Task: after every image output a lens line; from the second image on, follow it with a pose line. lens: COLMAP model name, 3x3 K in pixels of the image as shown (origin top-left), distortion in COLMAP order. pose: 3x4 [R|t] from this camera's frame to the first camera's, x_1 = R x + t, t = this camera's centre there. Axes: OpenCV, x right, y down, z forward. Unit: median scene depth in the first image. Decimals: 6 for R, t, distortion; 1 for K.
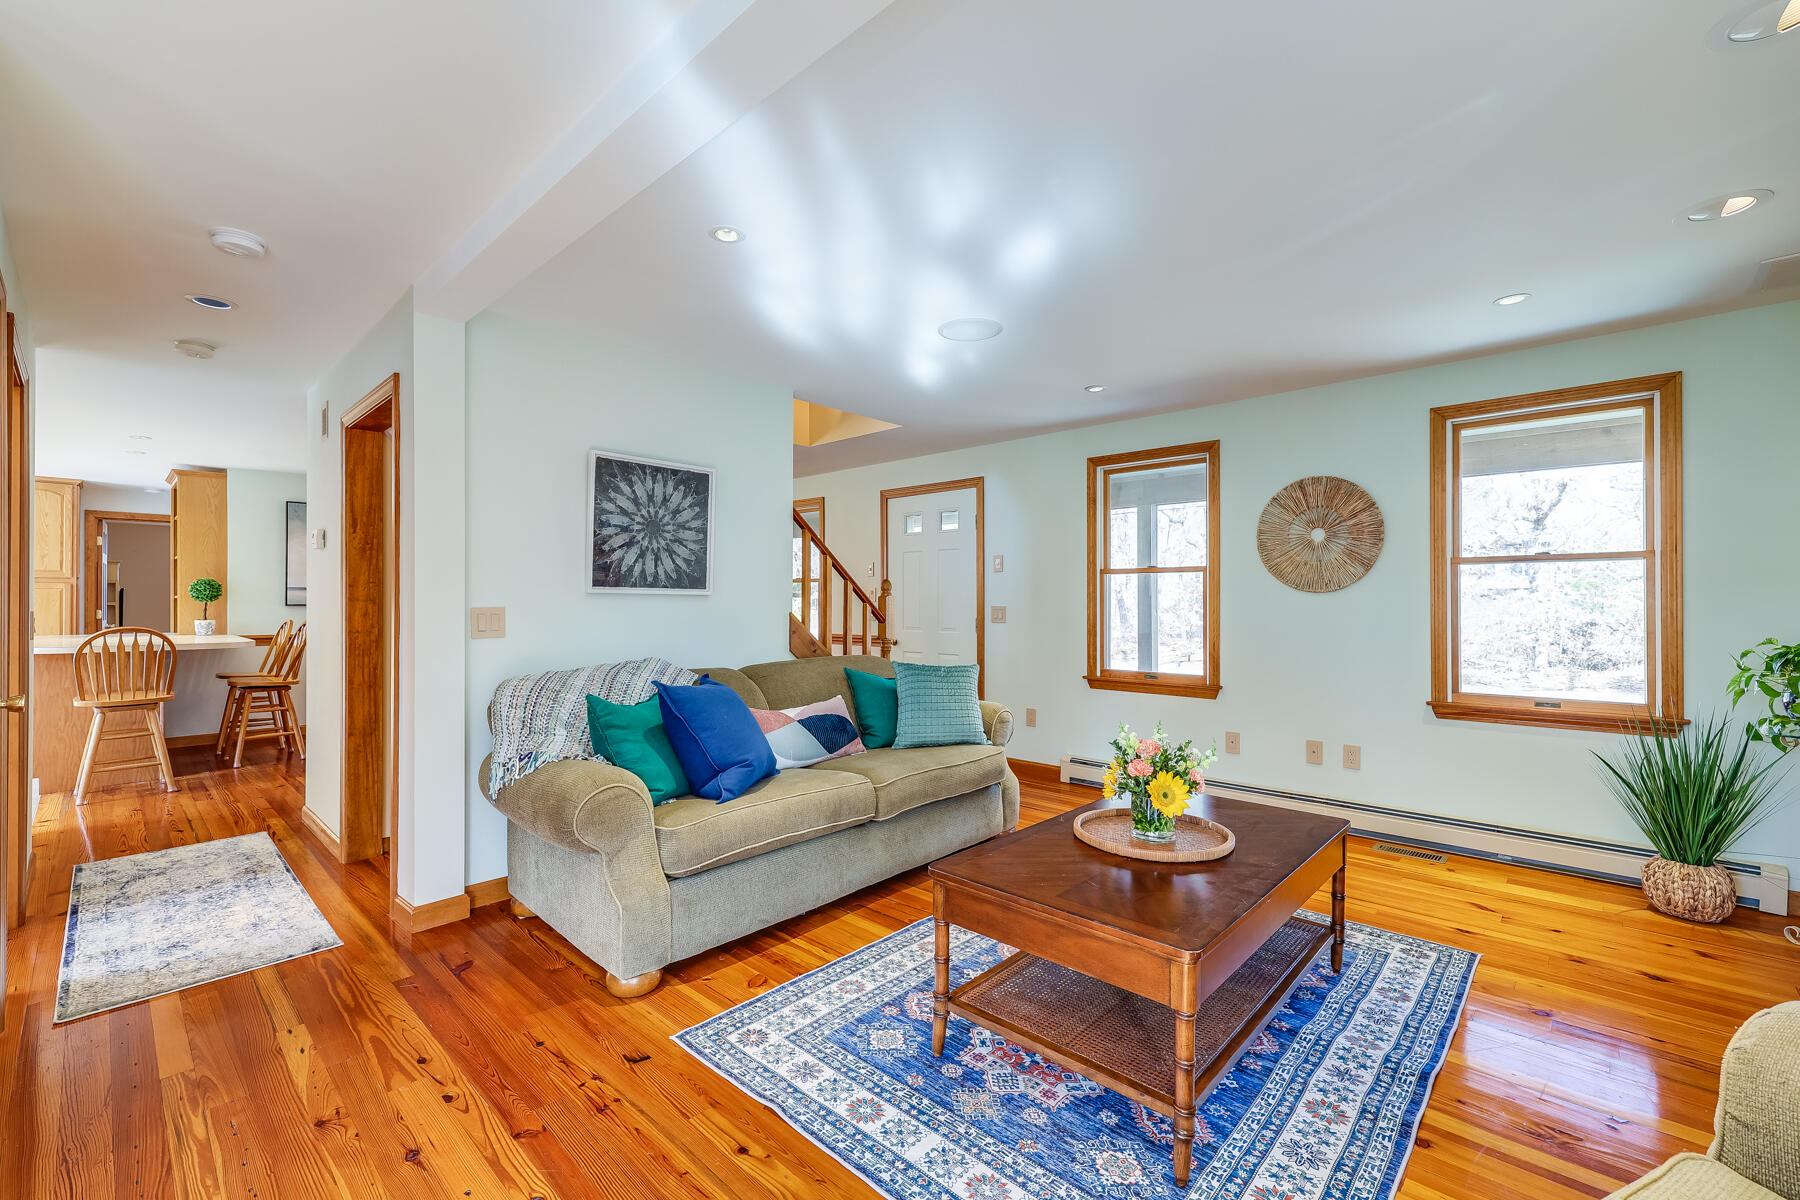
lens RADIAL K [[756.1, 0, 901.9], [0, 756.1, 598.1], [0, 0, 1]] dist [0.005742, 0.000502]
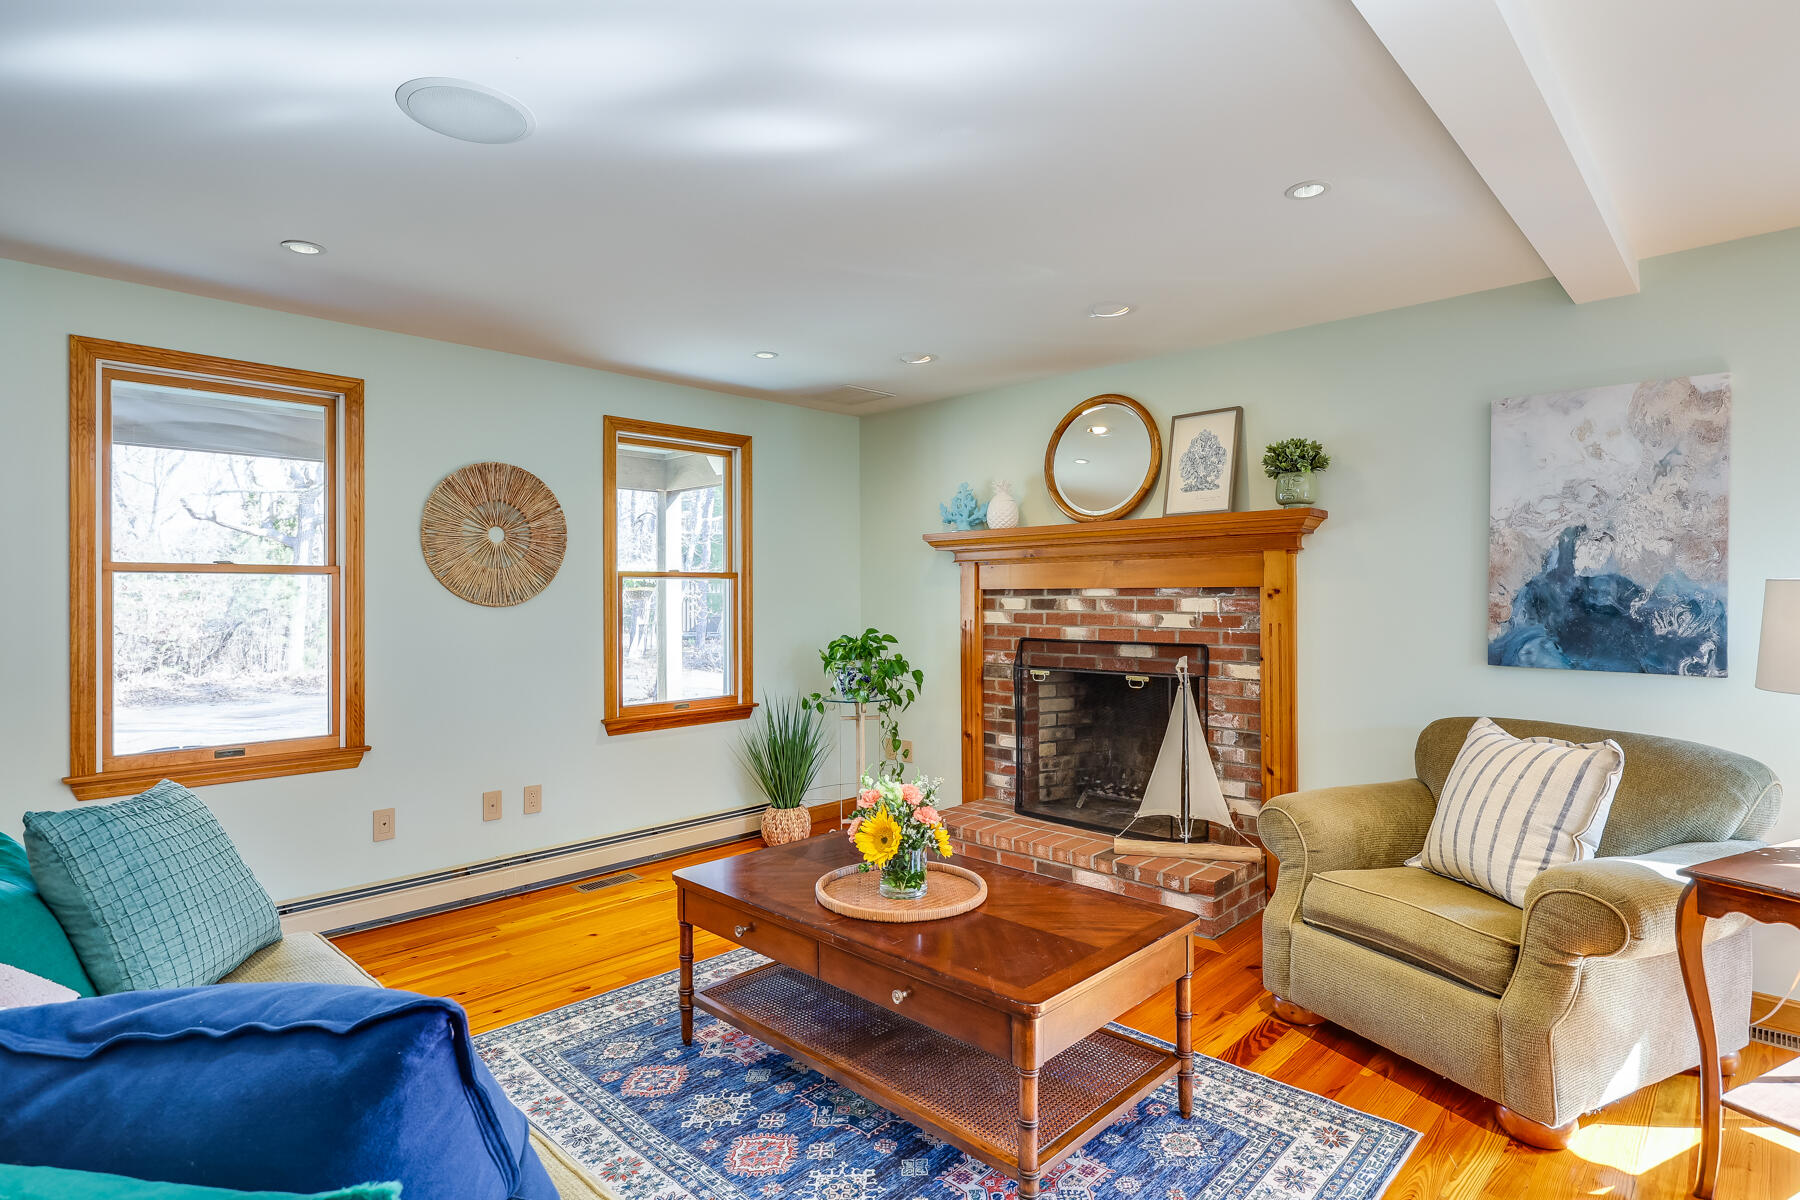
lens RADIAL K [[909.2, 0, 907.9], [0, 909.2, 597.3], [0, 0, 1]] dist [0.001897, 0.000066]
pose [[0.015046, -0.001824, 0.999885, -0.470091], [-0.000255, 0.999998, 0.001828, -0.022057], [-0.999887, -0.000282, 0.015046, 0.621488]]
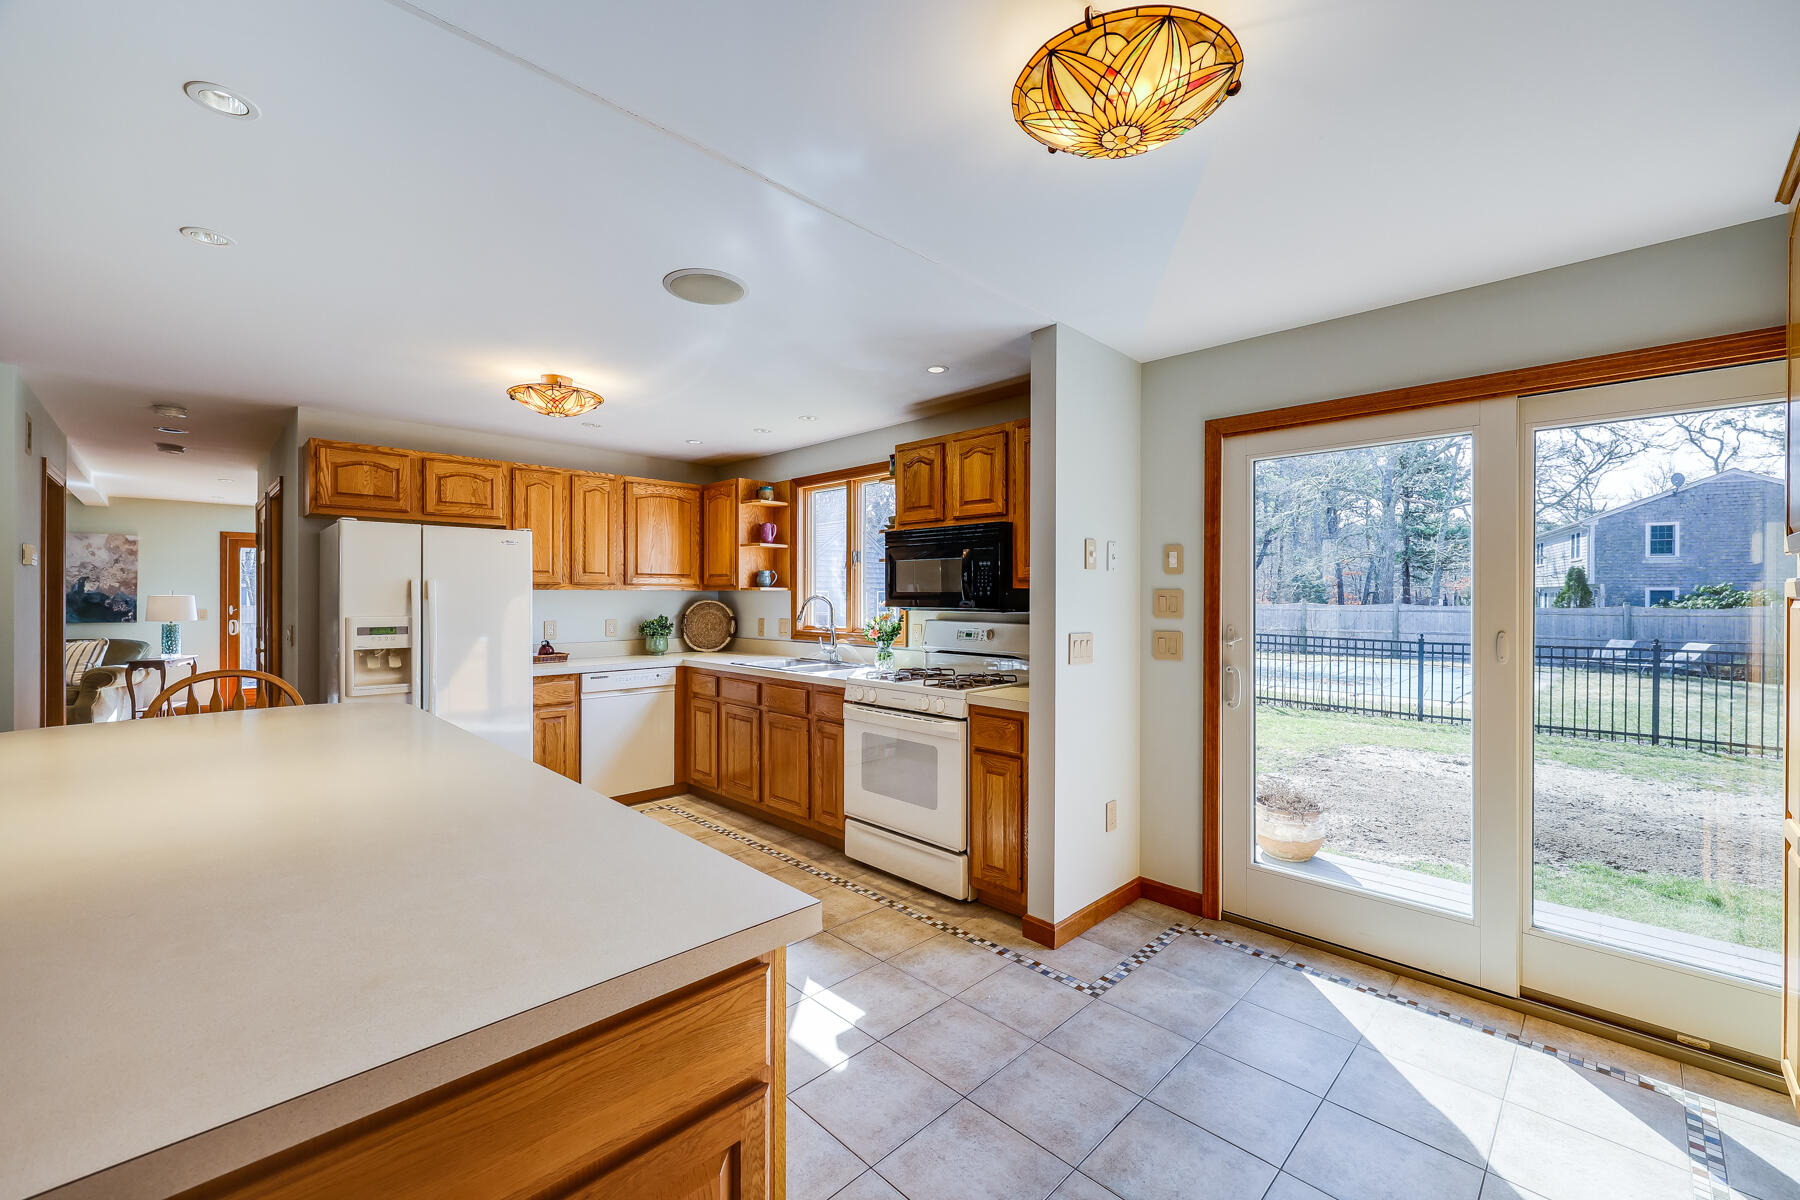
lens RADIAL K [[721.2, 0, 903.8], [0, 721.2, 598.0], [0, 0, 1]] dist [-0.004141, 0.001340]
pose [[-0.999611, -0.003163, 0.027724, -2.054372], [-0.003233, 0.999992, -0.002469, -0.027706], [-0.027716, -0.002557, -0.999613, 2.037697]]
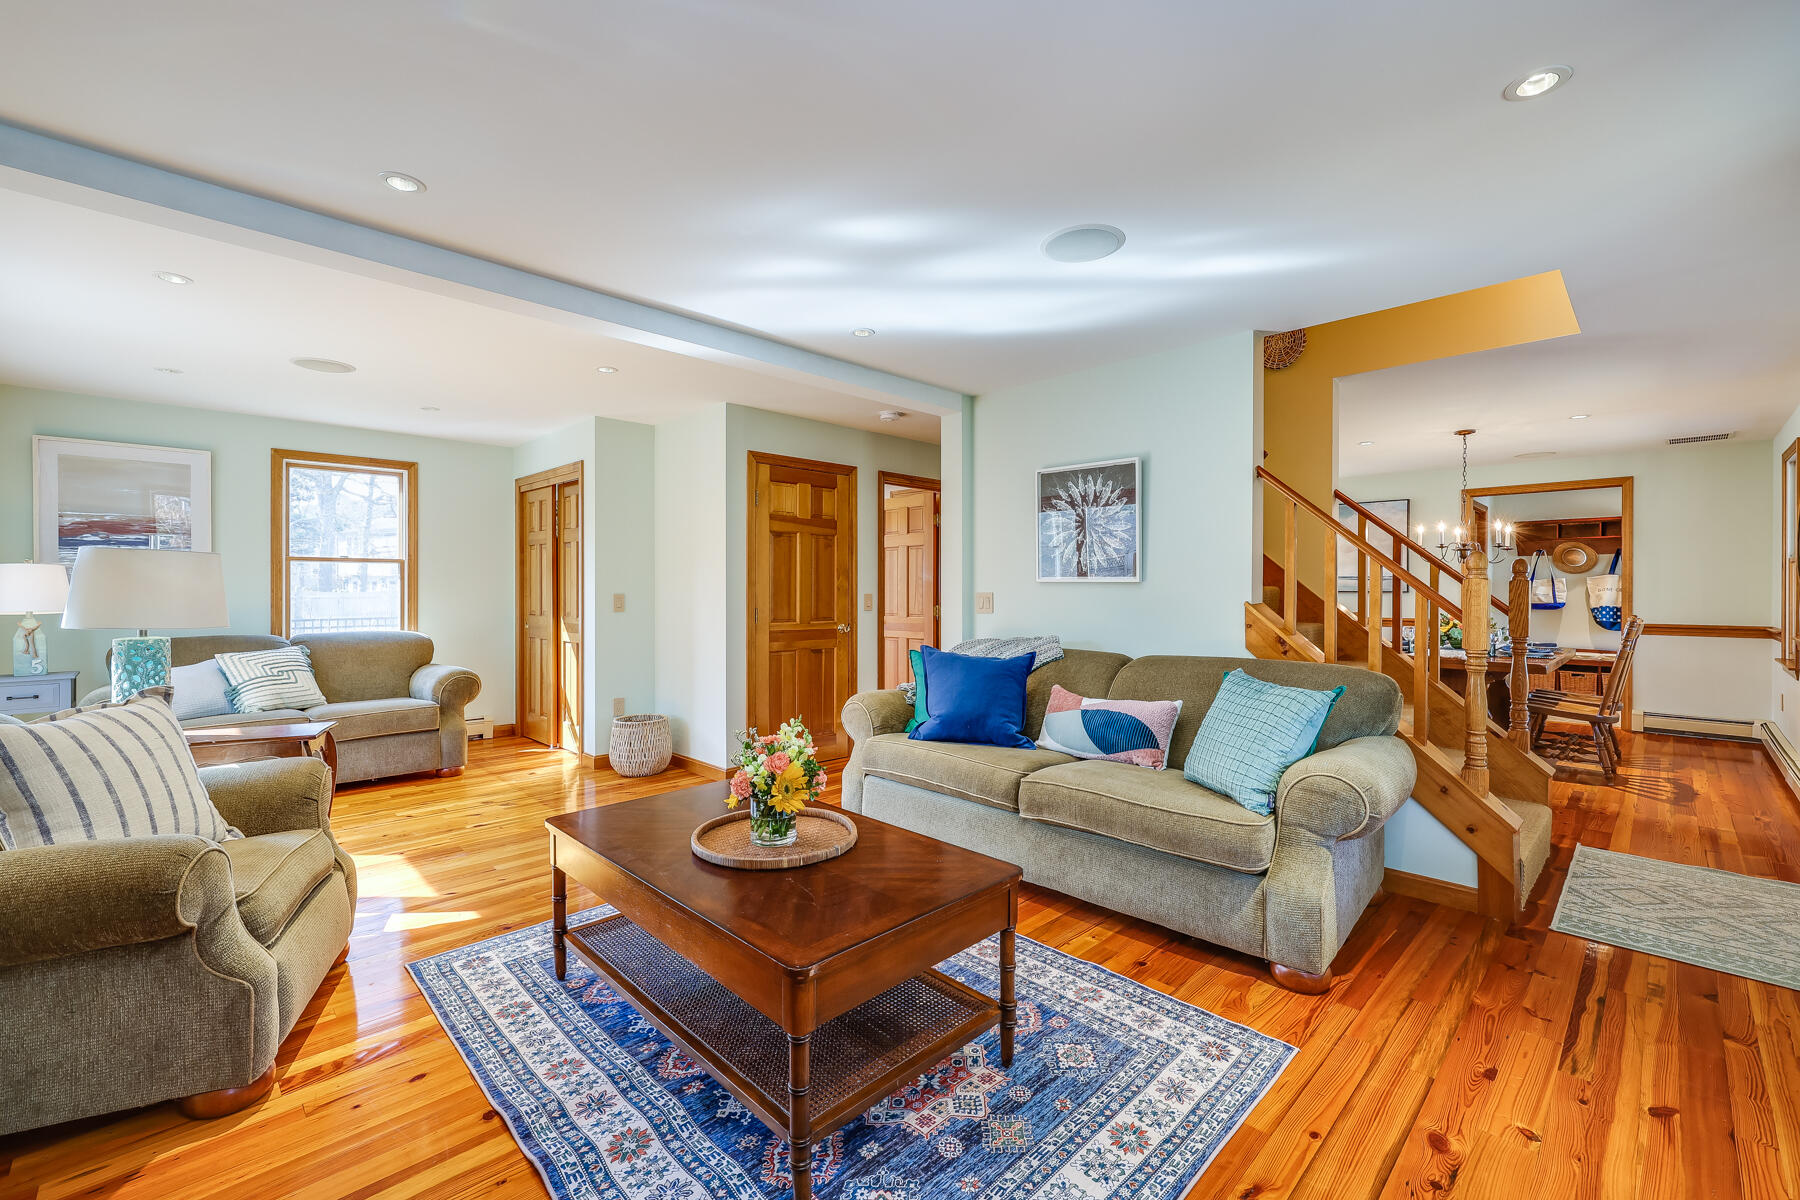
lens RADIAL K [[756.1, 0, 903.9], [0, 756.1, 590.7], [0, 0, 1]] dist [0.005742, 0.000502]
pose [[-0.044196, 0.001750, -0.999021, 0.798713], [0.002984, 0.999994, 0.001620, 0.004734], [0.999018, -0.002910, -0.044201, 0.762680]]
